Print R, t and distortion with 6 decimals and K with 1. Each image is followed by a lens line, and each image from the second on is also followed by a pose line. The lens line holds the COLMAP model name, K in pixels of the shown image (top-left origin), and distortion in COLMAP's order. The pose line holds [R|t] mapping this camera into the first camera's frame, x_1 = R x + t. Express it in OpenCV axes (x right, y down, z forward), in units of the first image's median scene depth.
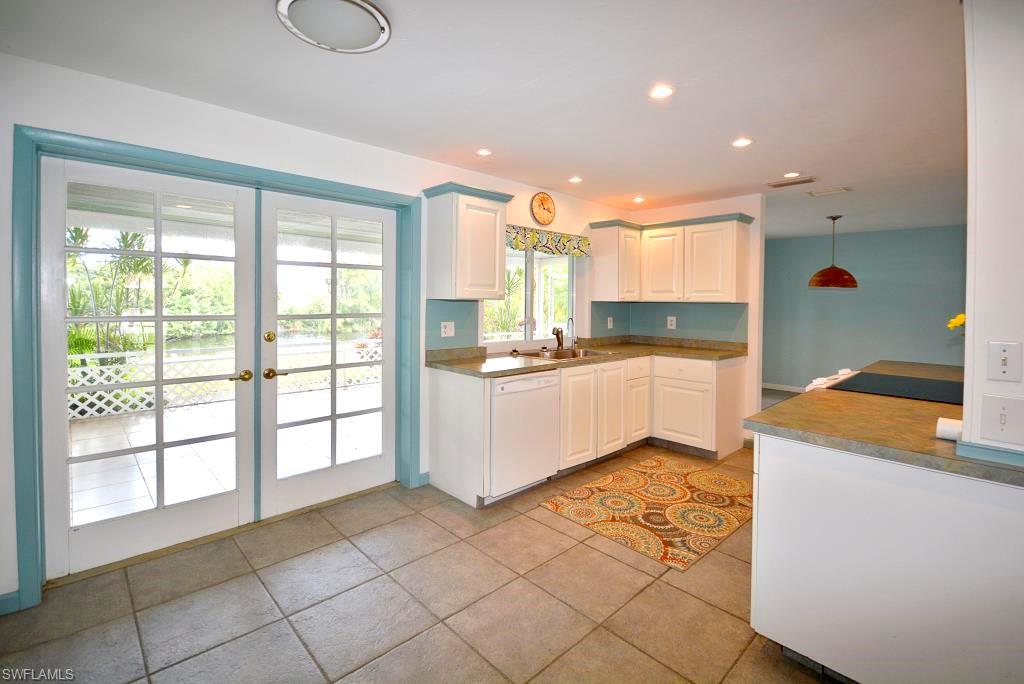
lens RADIAL K [[469.5, 0, 511.2], [0, 469.5, 314.6], [0, 0, 1]] dist [-0.002198, -0.000489]
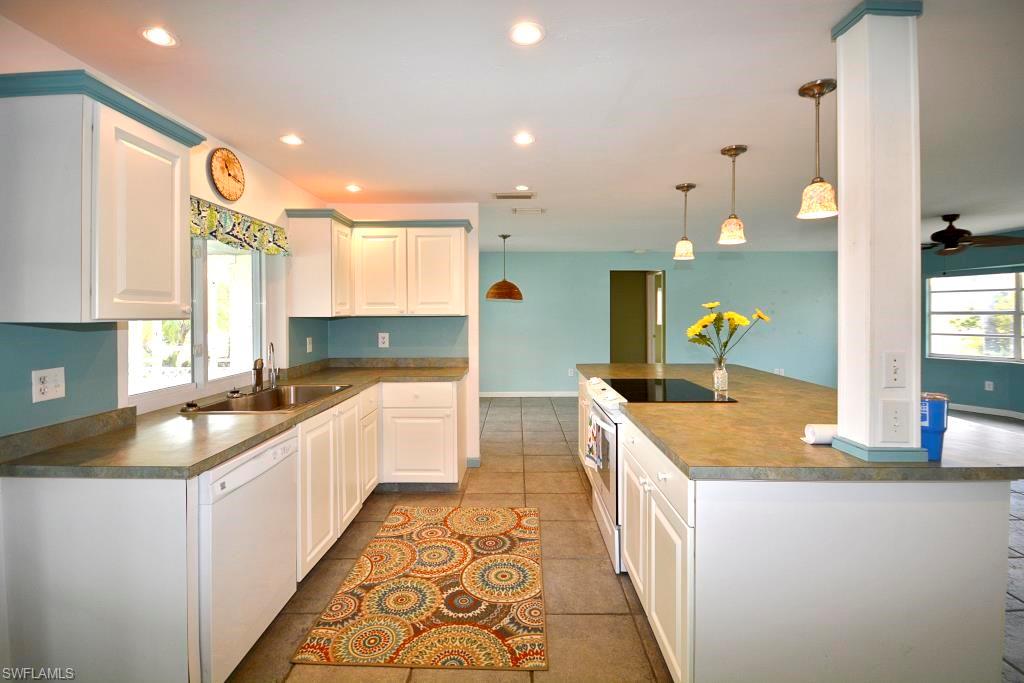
lens RADIAL K [[469.5, 0, 511.2], [0, 469.5, 314.1], [0, 0, 1]] dist [-0.002198, -0.000489]
pose [[0.693952, -0.016721, 0.719827, -0.145945], [0.032169, 0.999452, -0.007797, -0.020584], [-0.719303, 0.028567, 0.694109, 0.323651]]
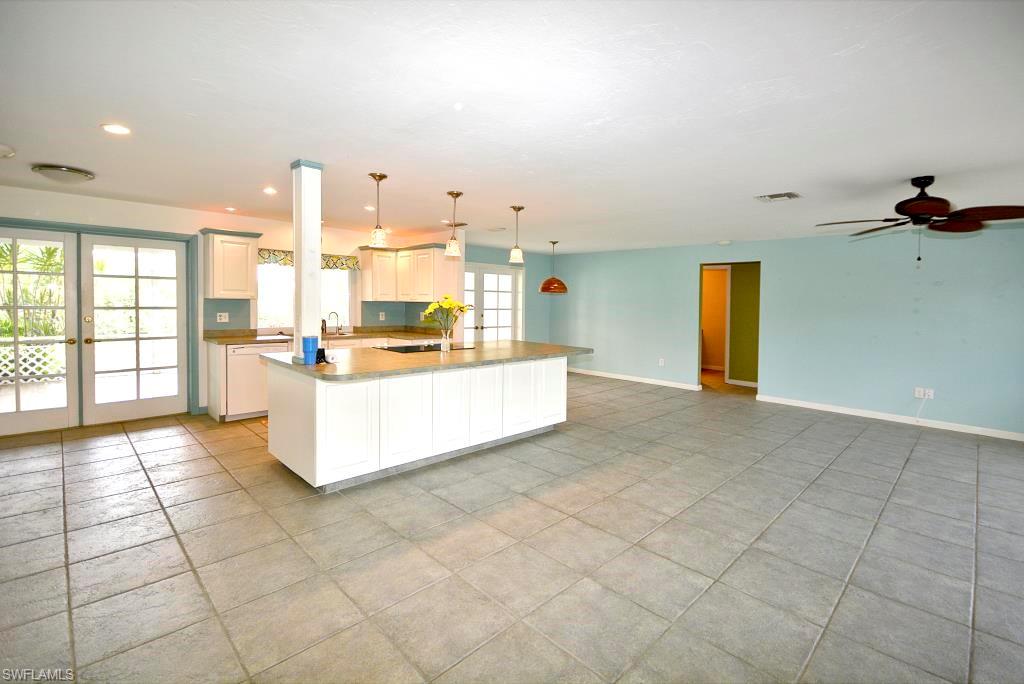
lens RADIAL K [[481.2, 0, 526.9], [0, 481.2, 324.1], [0, 0, 1]] dist [0.000181, -0.000145]
pose [[0.999819, 0.007577, 0.017435, 0.840067], [-0.007884, 0.999814, 0.017614, 0.016689], [-0.017298, -0.017748, 0.999693, -0.624590]]
